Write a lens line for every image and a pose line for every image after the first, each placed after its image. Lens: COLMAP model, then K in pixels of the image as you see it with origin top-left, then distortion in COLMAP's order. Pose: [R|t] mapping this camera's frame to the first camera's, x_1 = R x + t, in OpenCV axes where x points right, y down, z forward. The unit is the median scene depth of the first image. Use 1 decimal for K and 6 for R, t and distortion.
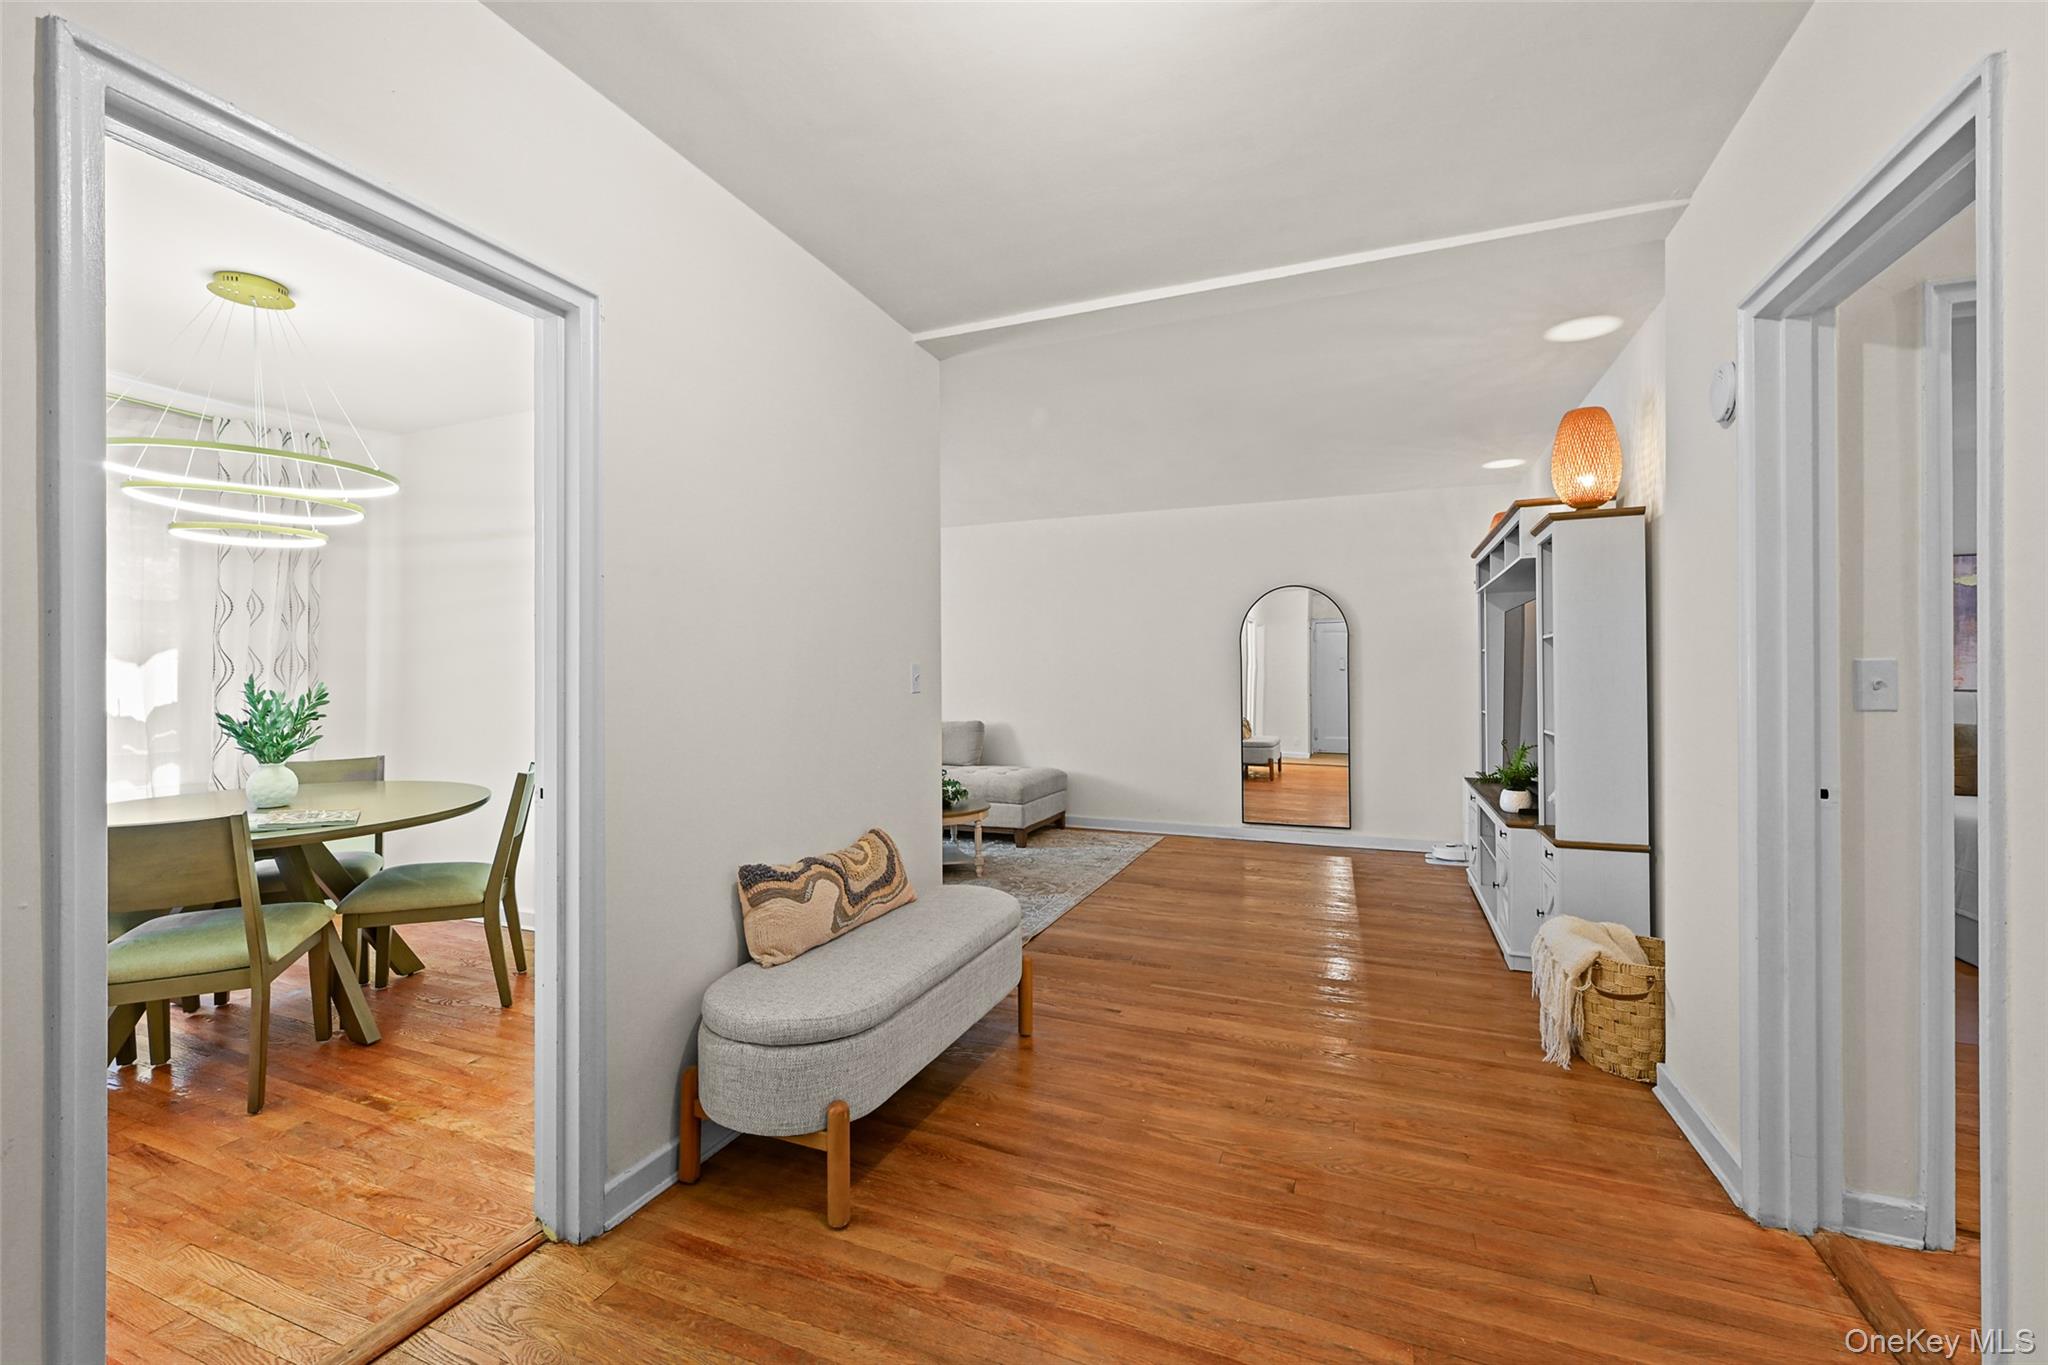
lens RADIAL K [[857.8, 0, 1005.9], [0, 857.8, 676.6], [0, 0, 1]] dist [0.001450, -0.000160]
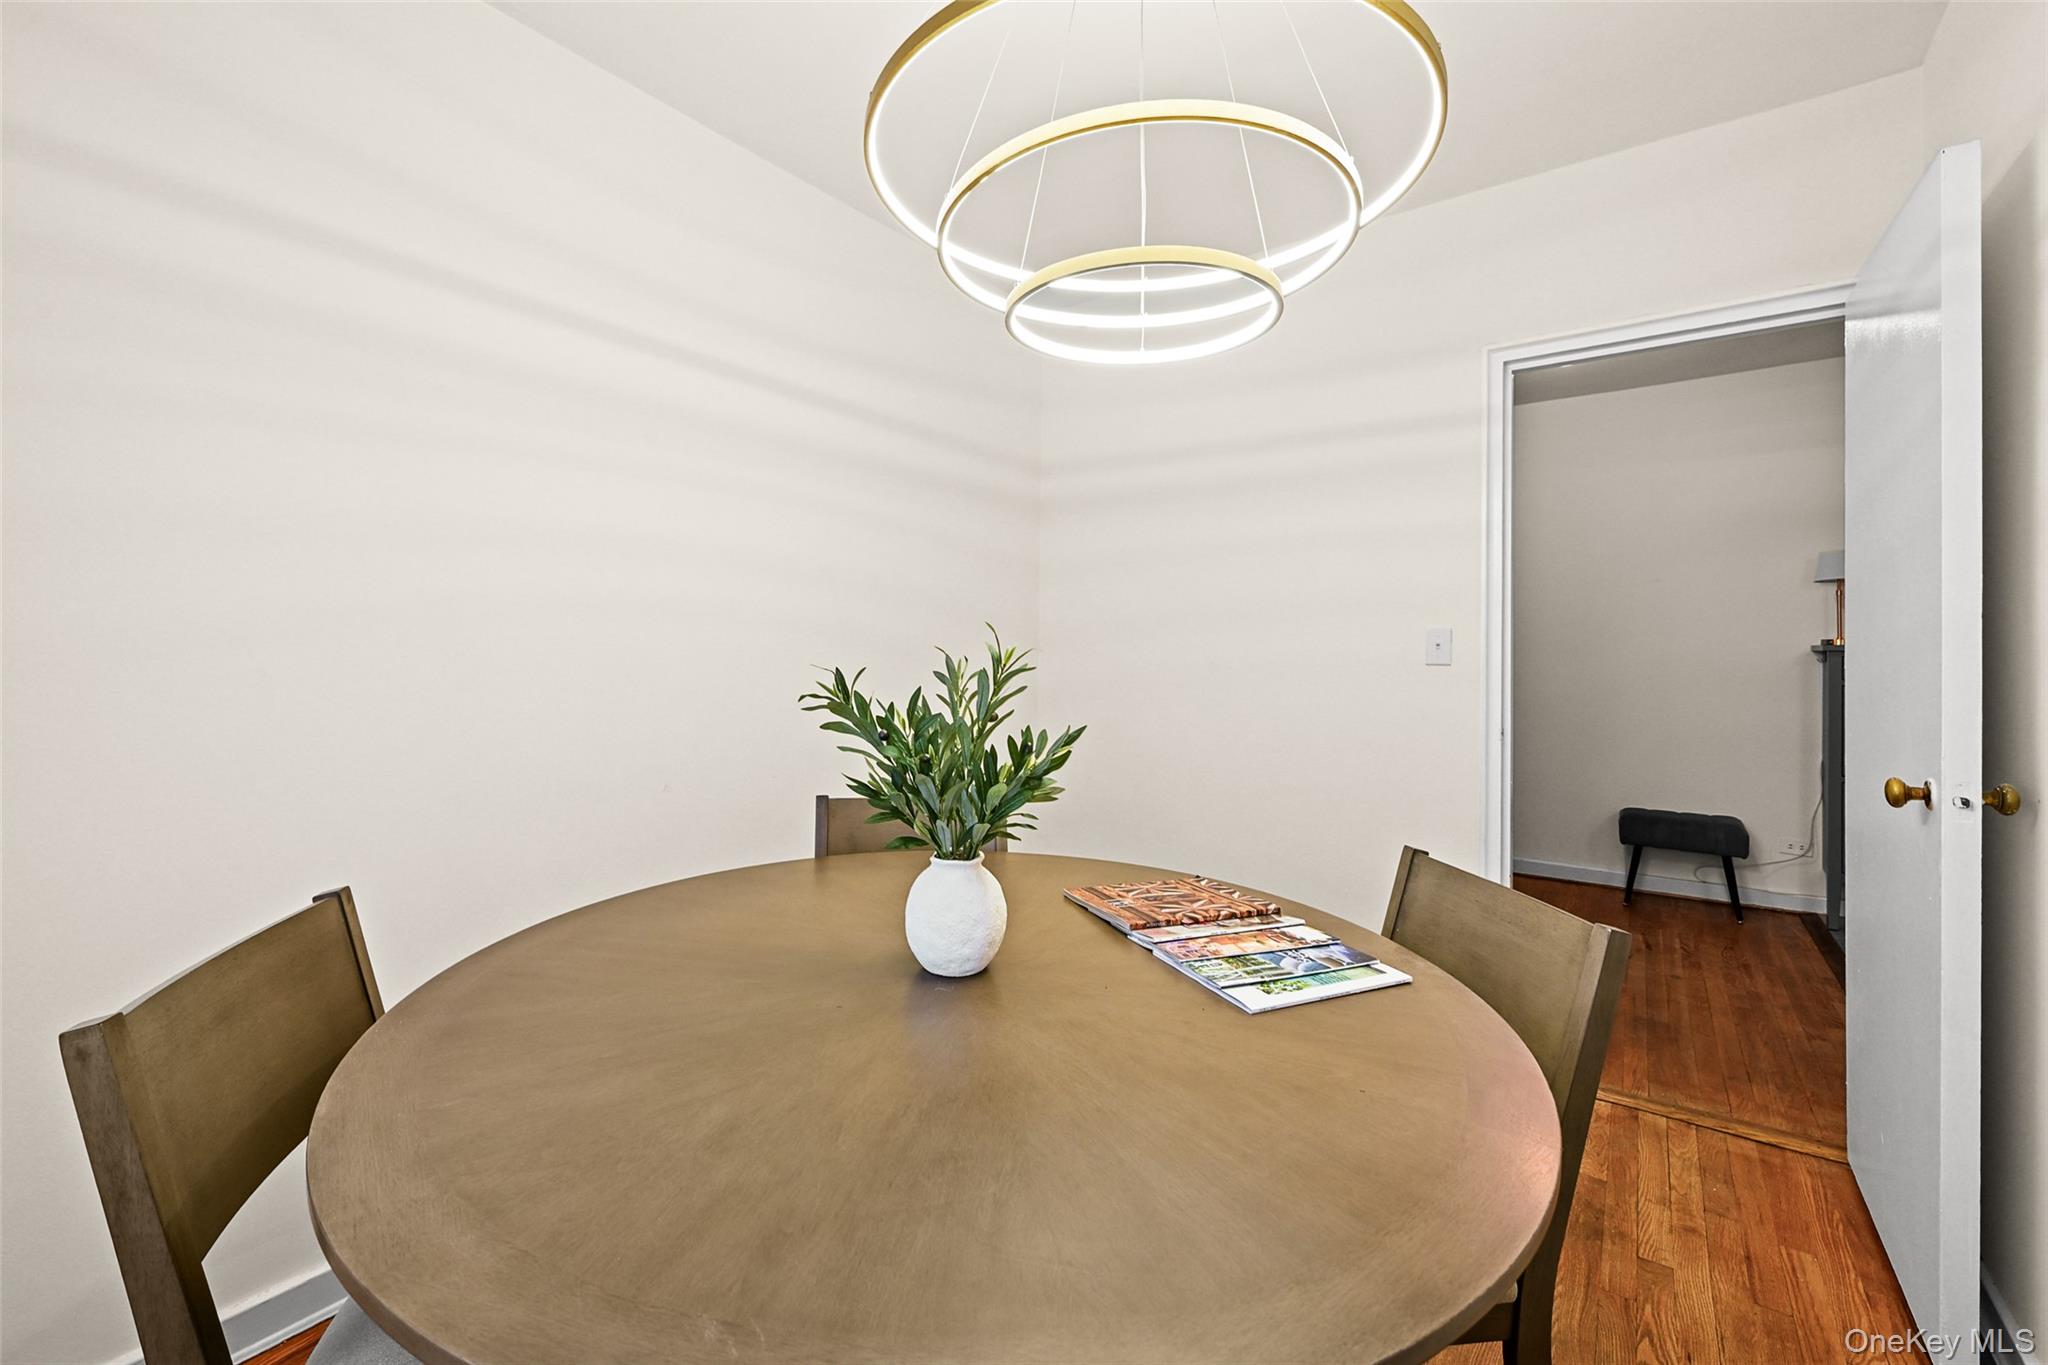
lens RADIAL K [[856.5, 0, 1010.3], [0, 856.5, 701.6], [0, 0, 1]] dist [0.000758, -0.000110]
pose [[0.228910, -0.058917, 0.971663, -1.445675], [-0.001116, 0.998150, 0.060786, 0.009832], [-0.973447, -0.014999, 0.228421, 1.073436]]
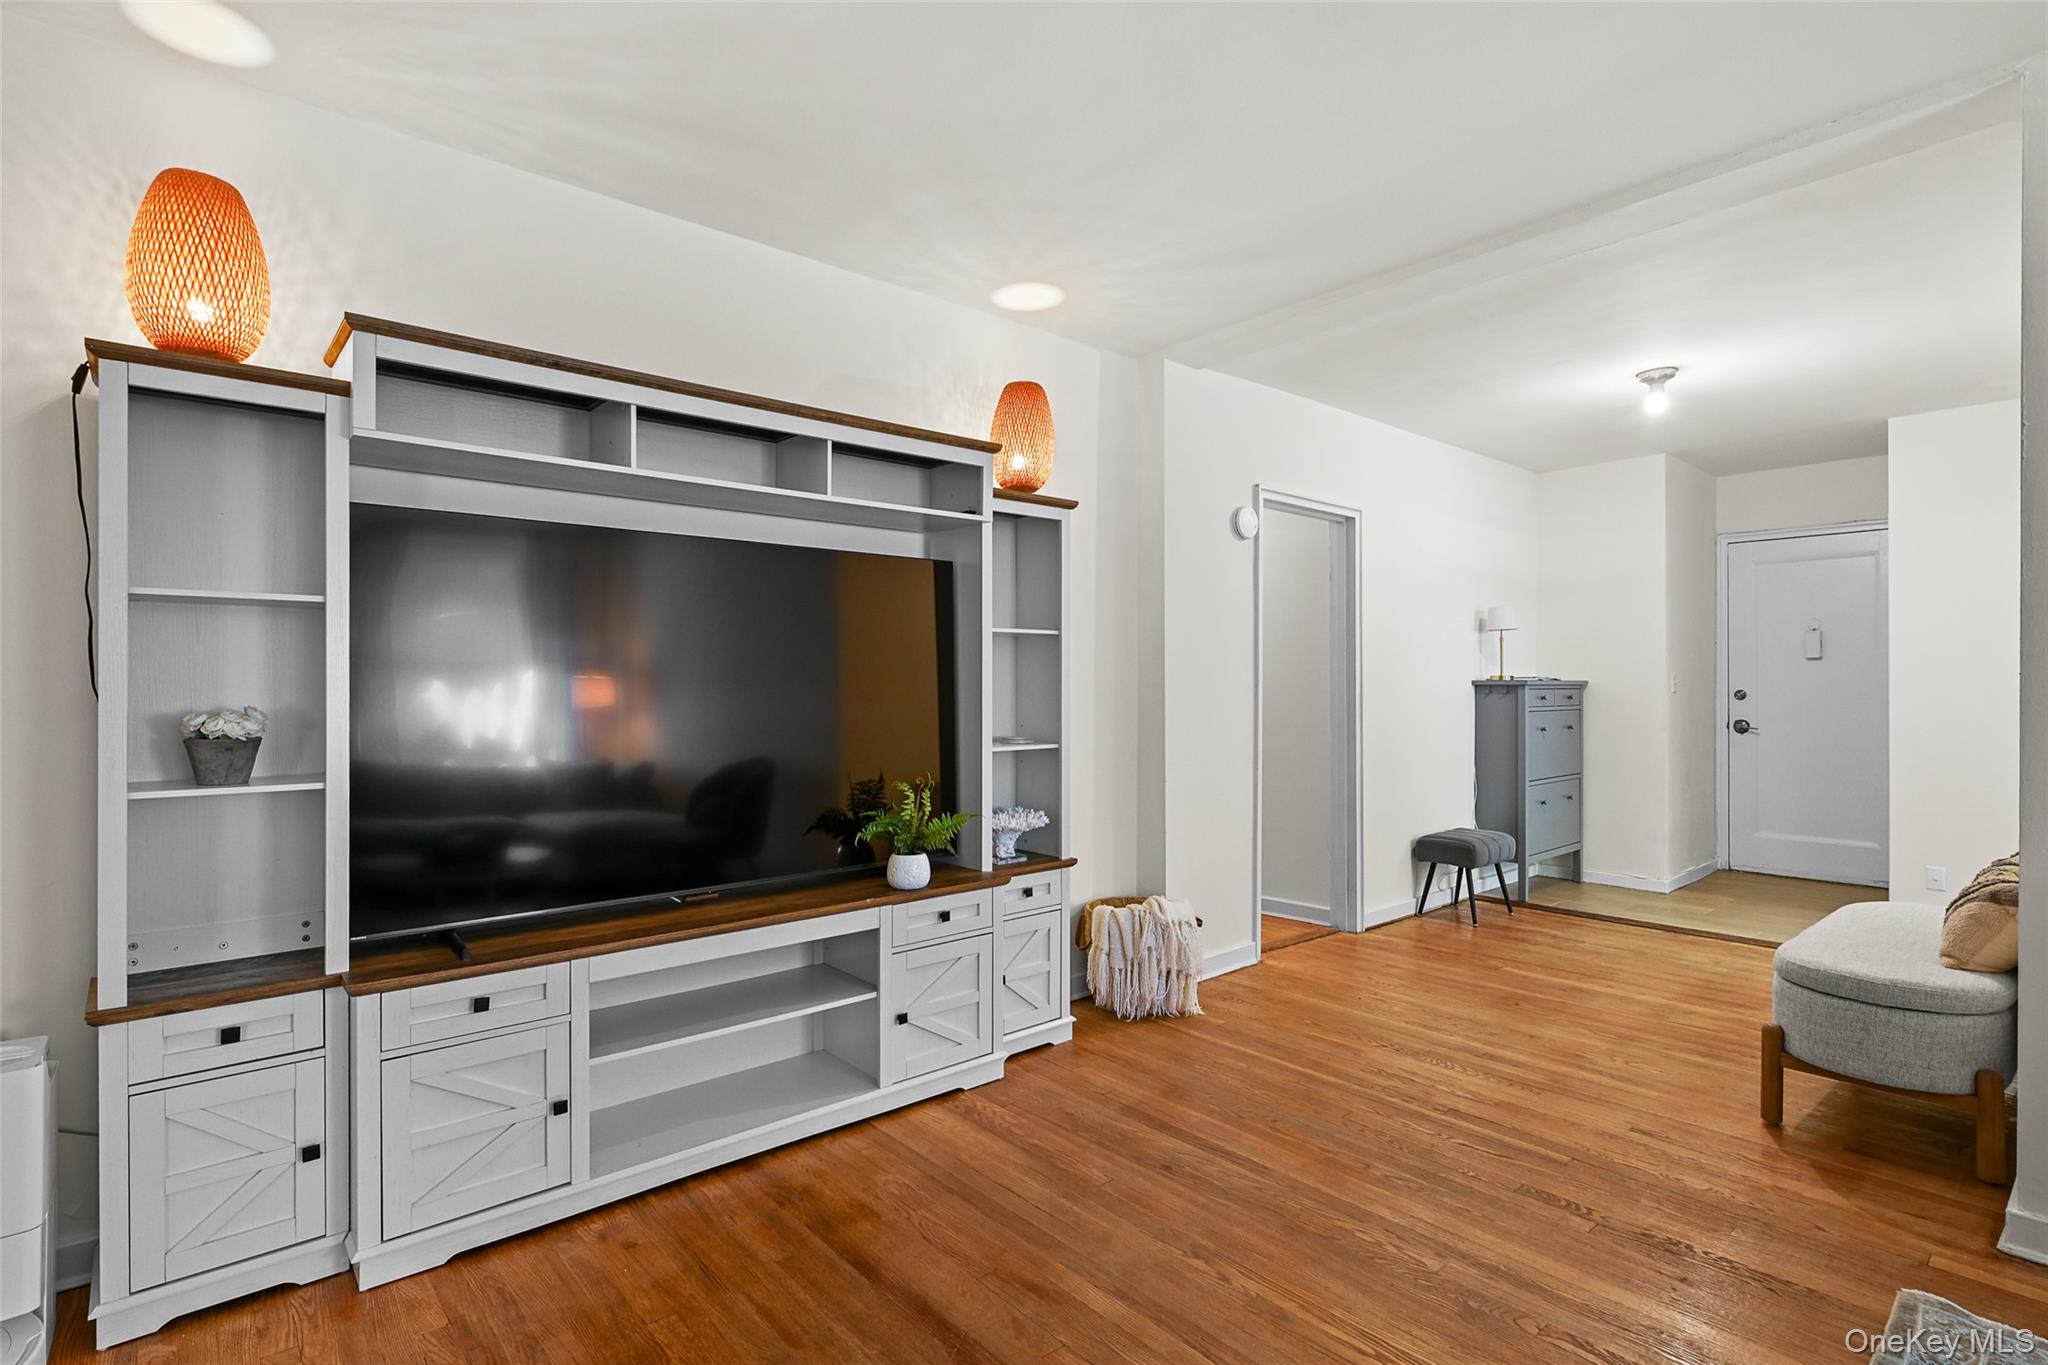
lens RADIAL K [[998.2, 0, 1011.2], [0, 998.2, 684.6], [0, 0, 1]] dist [-0.000547, 0.000888]
pose [[-0.894842, 0.002899, 0.446375, 0.277014], [0.003190, 0.999995, -0.000100, 0.005920], [-0.446373, 0.001334, -0.894846, 2.467754]]
